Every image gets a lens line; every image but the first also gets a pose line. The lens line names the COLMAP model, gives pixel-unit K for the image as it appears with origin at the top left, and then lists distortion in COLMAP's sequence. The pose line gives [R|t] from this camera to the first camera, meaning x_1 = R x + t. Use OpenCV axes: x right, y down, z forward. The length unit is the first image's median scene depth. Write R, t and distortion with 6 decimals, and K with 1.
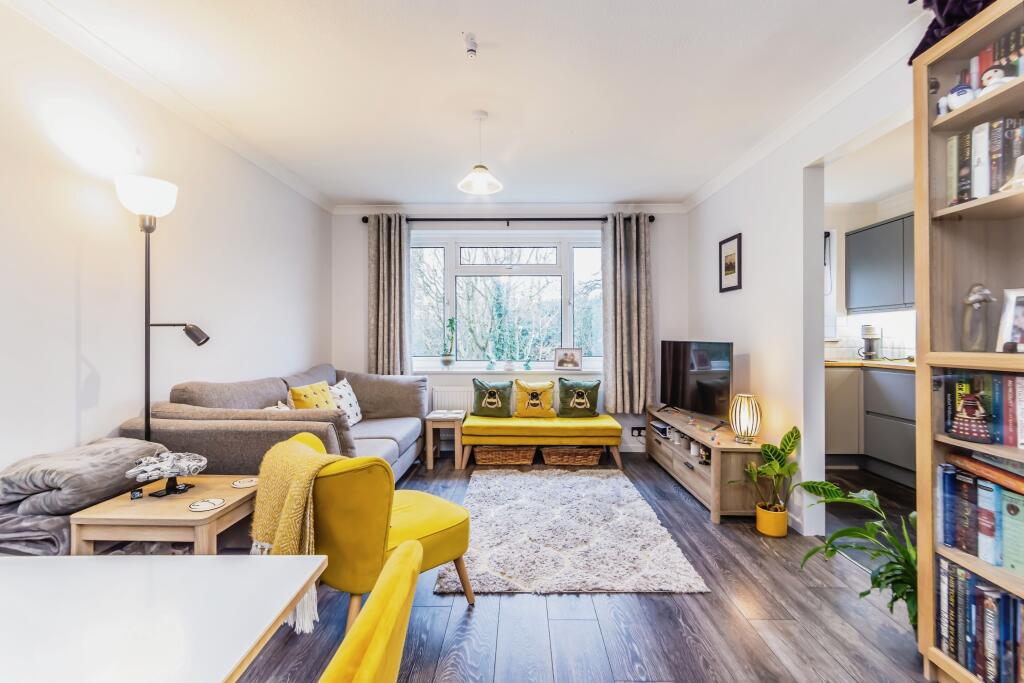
lens RADIAL K [[443.2, 0, 513.1], [0, 443.2, 337.1], [0, 0, 1]] dist [-0.000675, 0.001628]
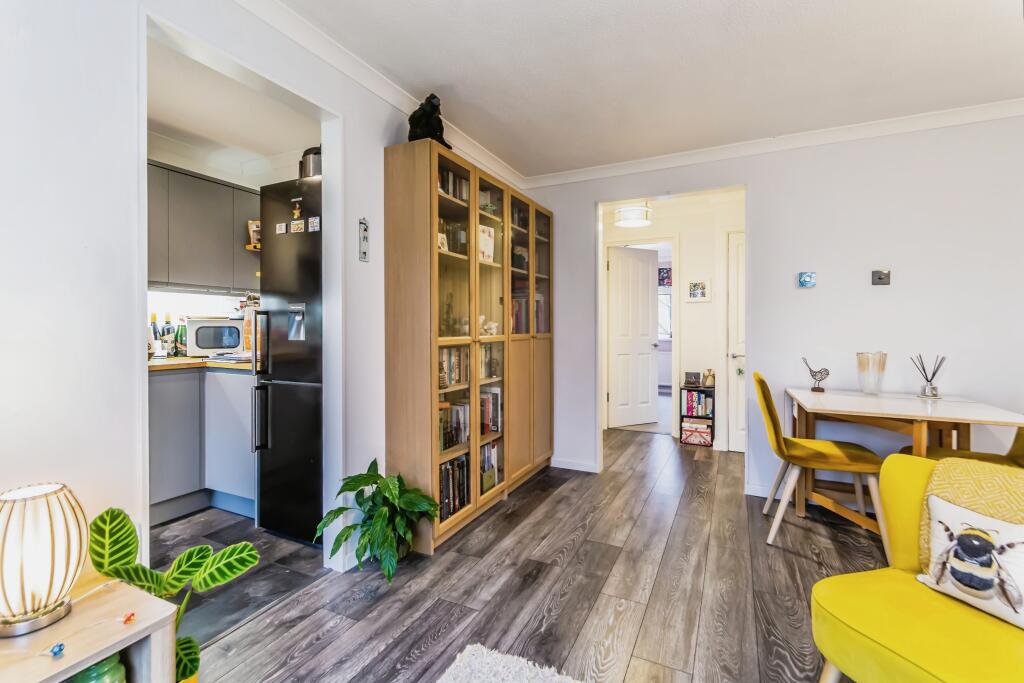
lens RADIAL K [[443.2, 0, 521.3], [0, 443.2, 334.6], [0, 0, 1]] dist [-0.000675, 0.001628]
pose [[-0.908757, -0.004751, 0.417298, 0.032868], [-0.000193, 0.999940, 0.010966, 0.005752], [-0.417325, 0.009885, -0.908704, 2.056701]]
